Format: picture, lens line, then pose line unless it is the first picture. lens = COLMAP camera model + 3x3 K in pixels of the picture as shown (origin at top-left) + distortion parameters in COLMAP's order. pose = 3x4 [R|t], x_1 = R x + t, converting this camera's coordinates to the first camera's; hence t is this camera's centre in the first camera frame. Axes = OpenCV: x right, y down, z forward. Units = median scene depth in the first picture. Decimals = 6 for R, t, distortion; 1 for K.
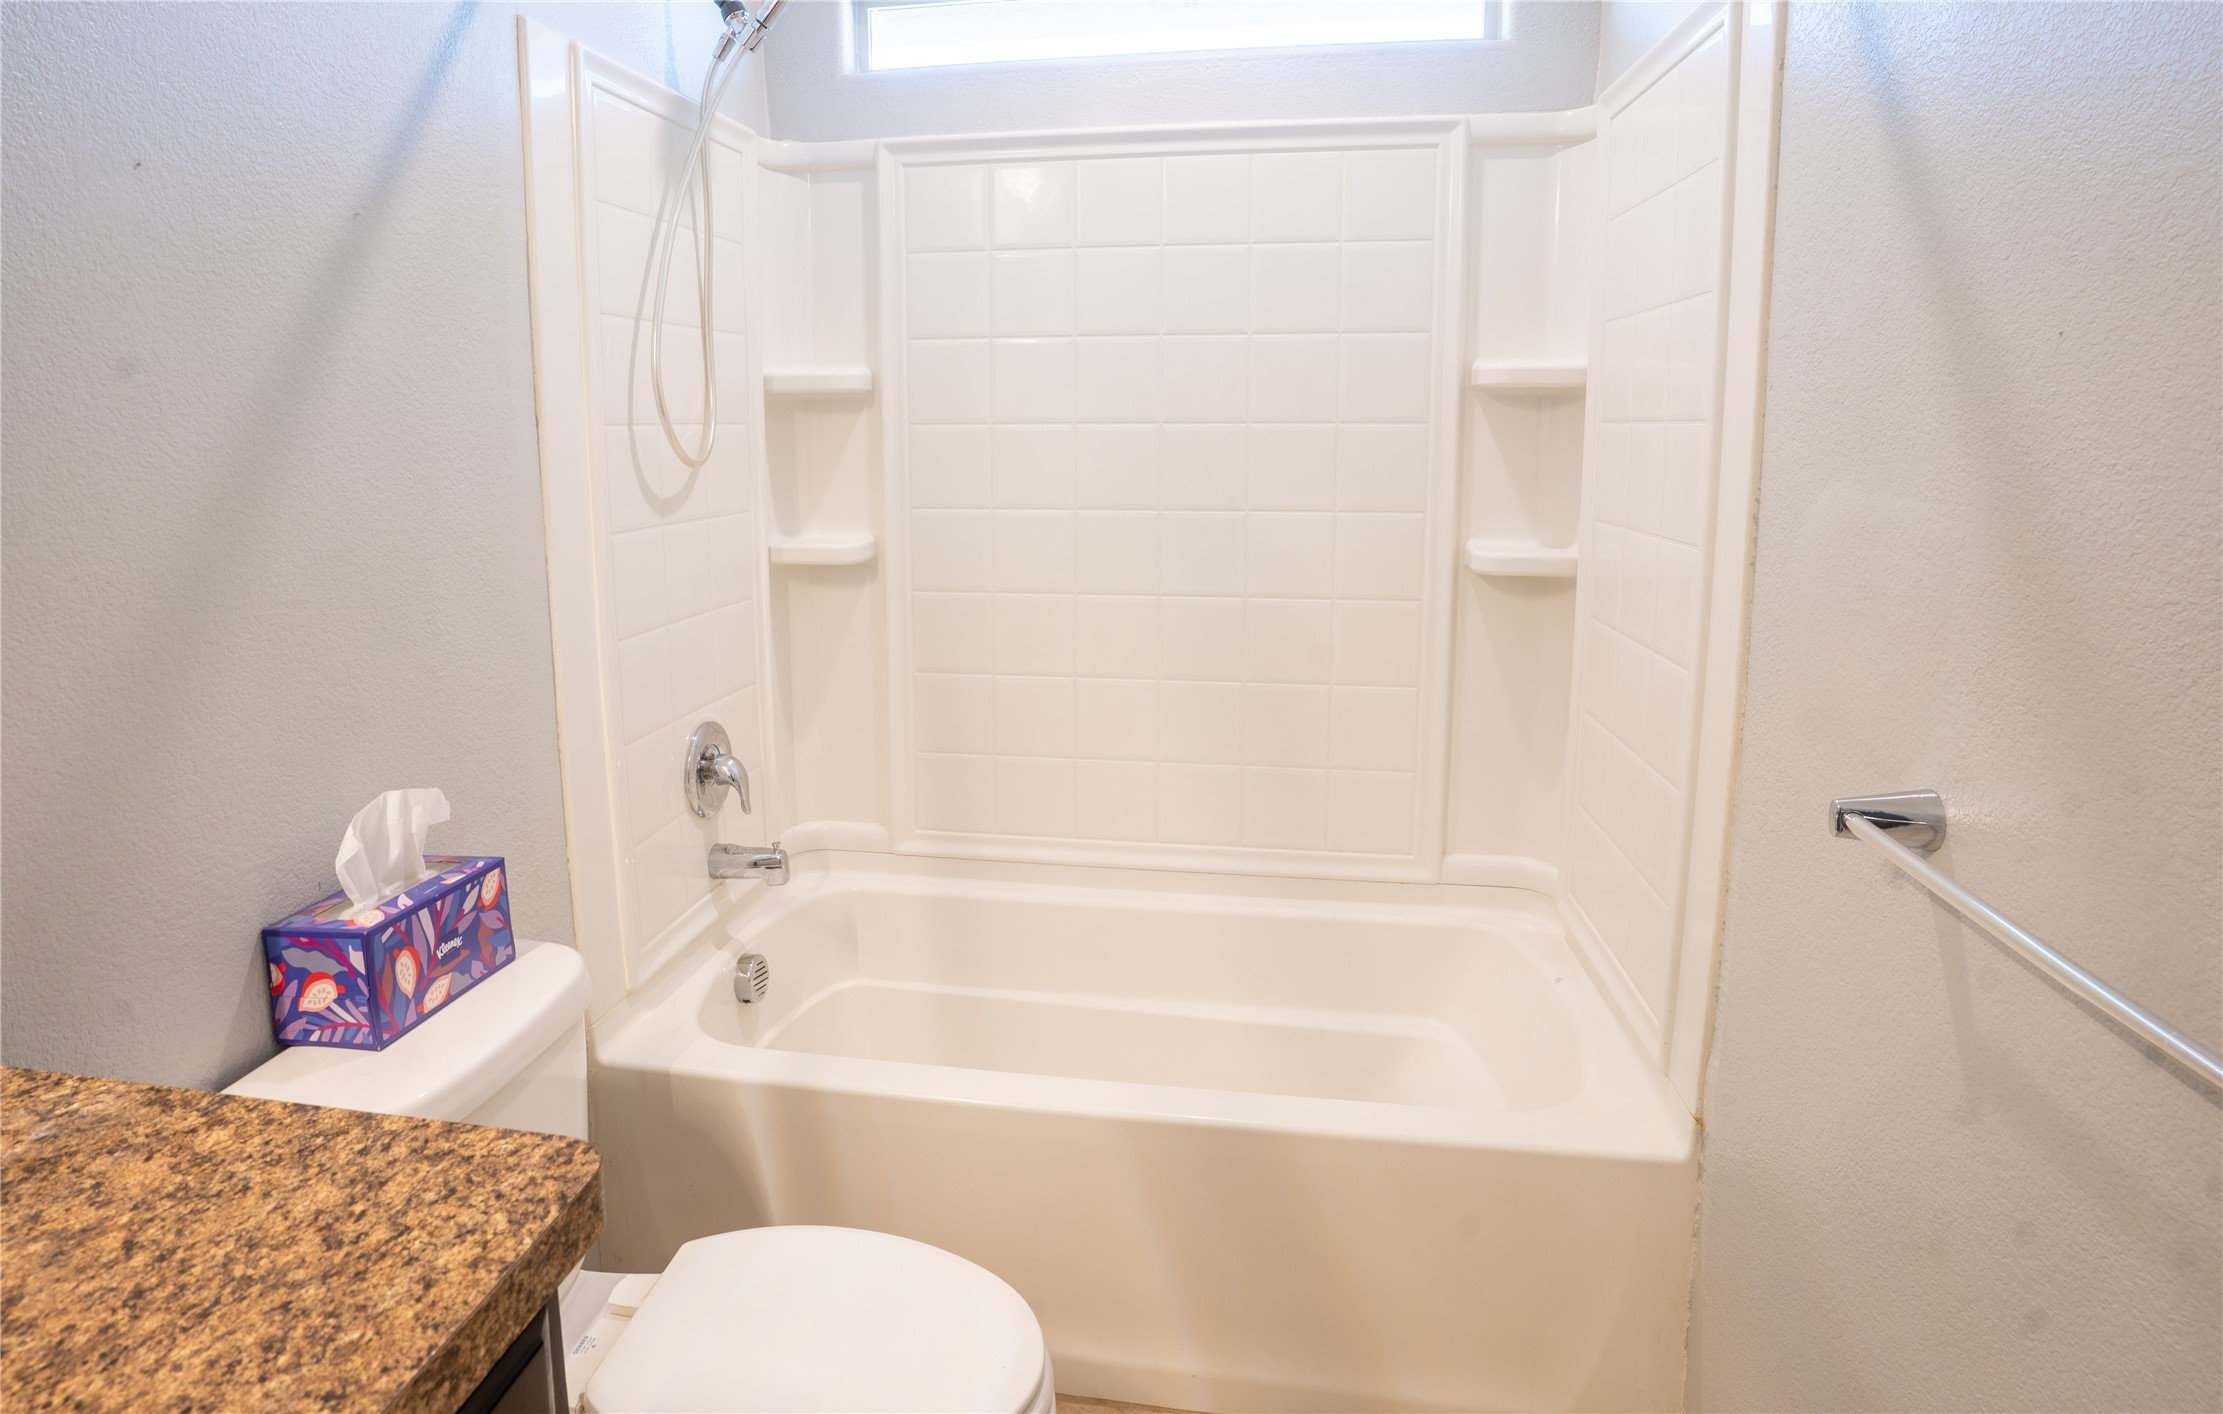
lens RADIAL K [[1214.3, 0, 1048.2], [0, 1214.3, 596.6], [0, 0, 1]] dist [-0.062196, 0.000804]
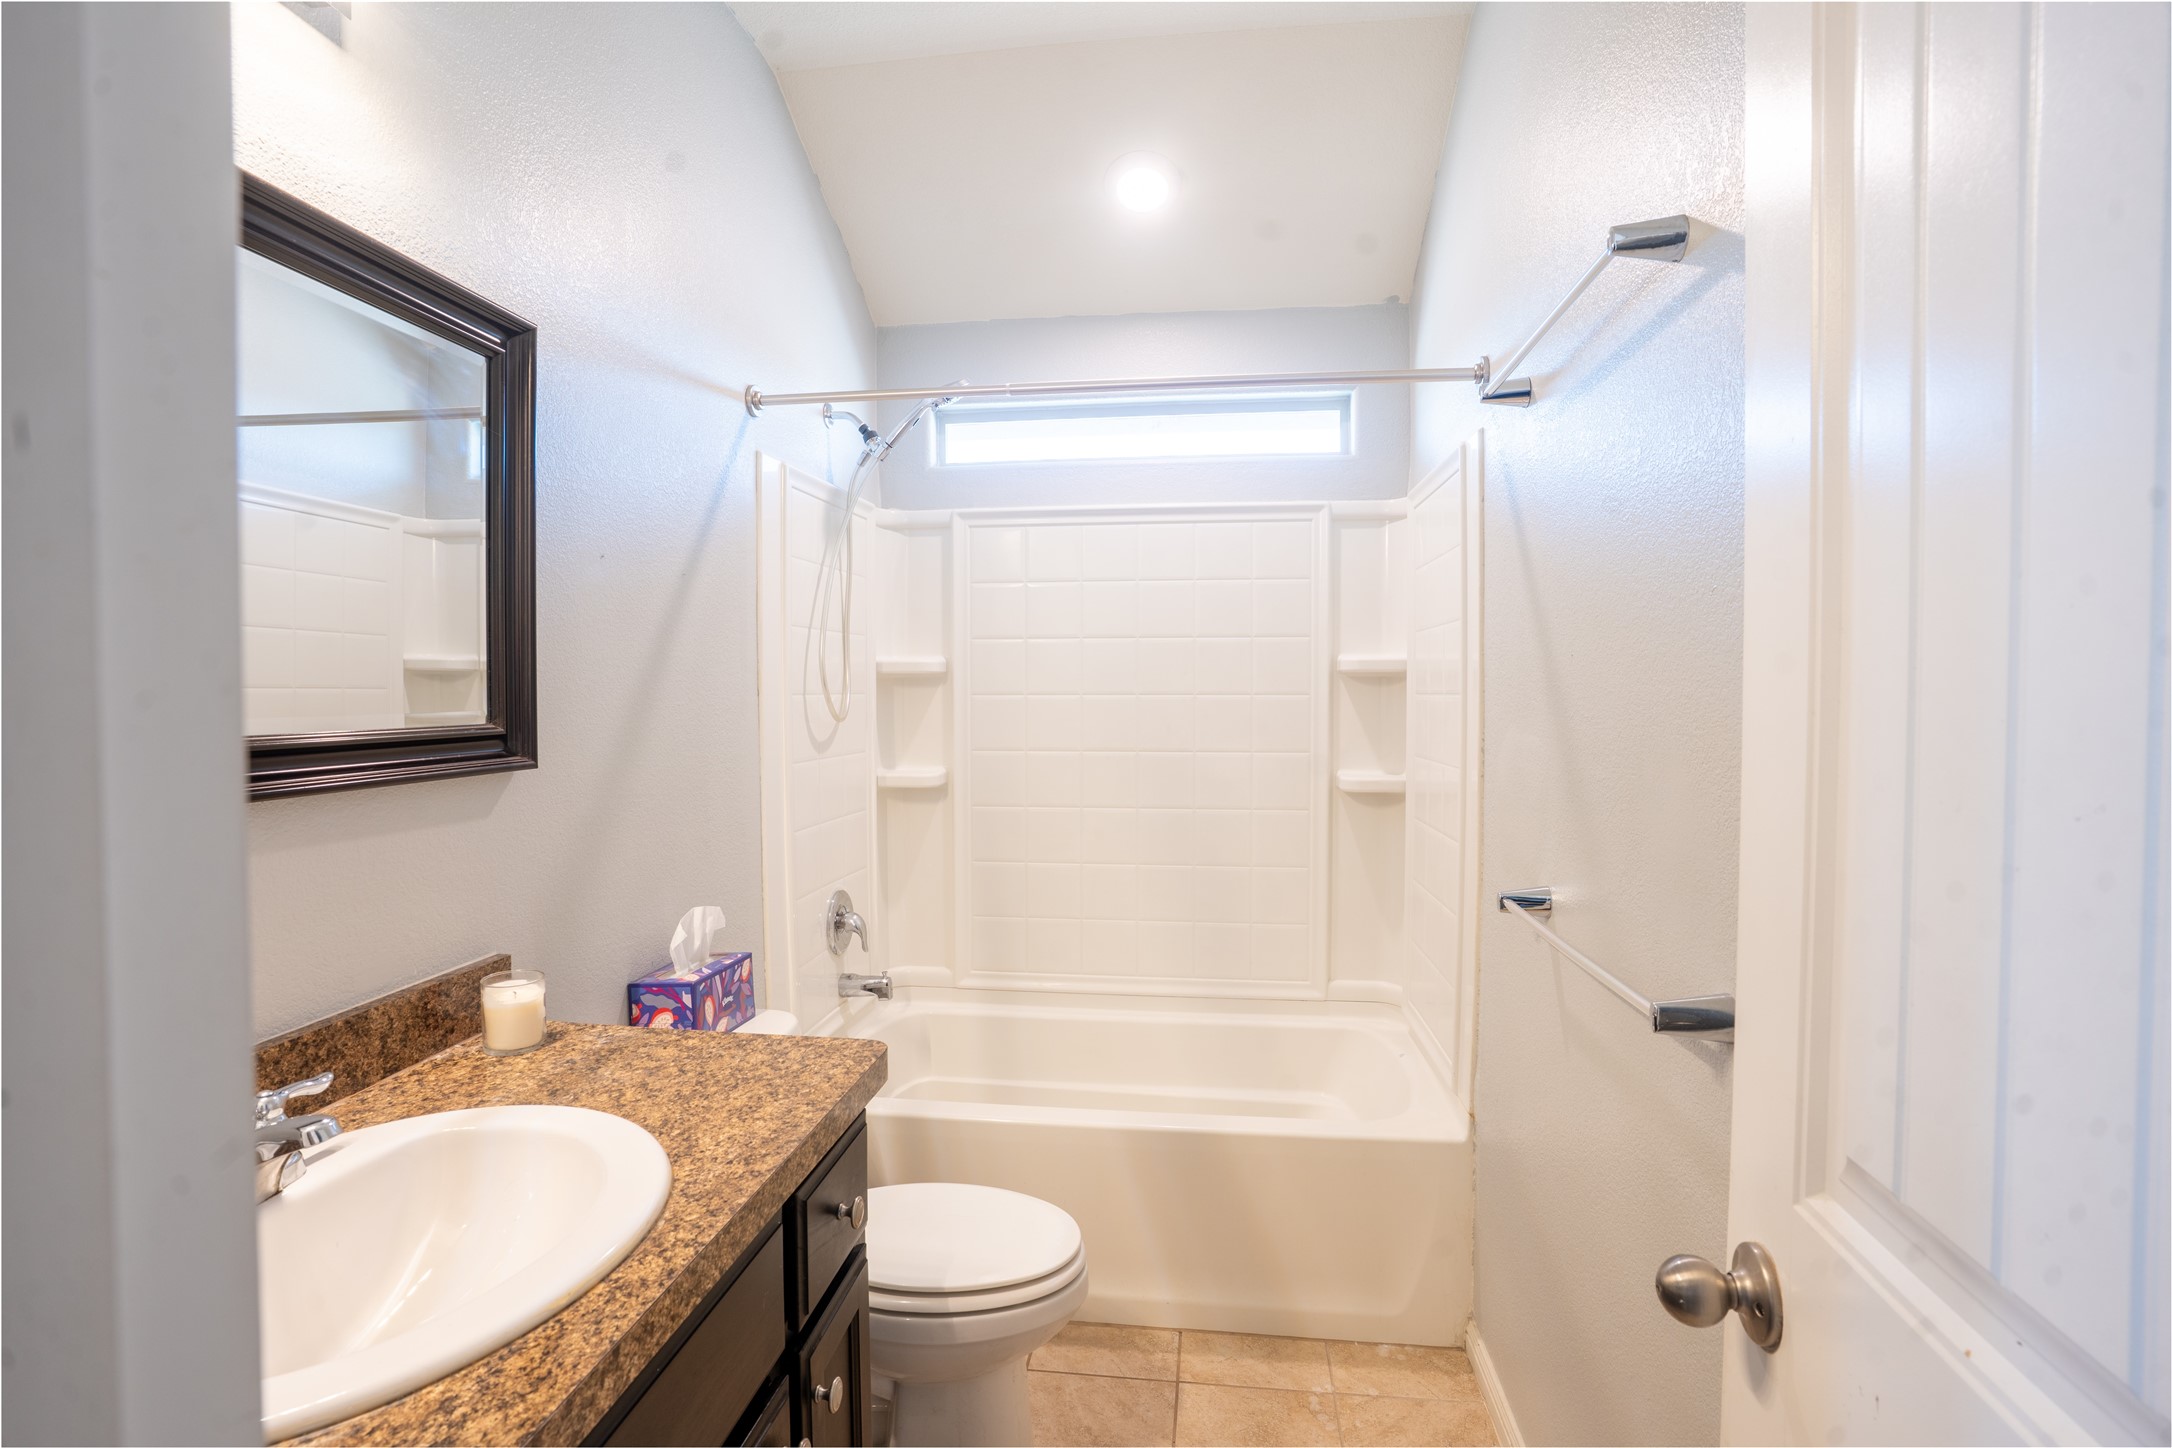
lens RADIAL K [[1061.6, 0, 1086.0], [0, 1061.6, 724.0], [0, 0, 1]] dist [-0.051242, 0.000426]
pose [[0.998596, 0.002301, 0.052916, -0.050647], [0.003465, 0.994077, -0.108627, 0.046160], [-0.052853, 0.108658, 0.992673, -0.379501]]
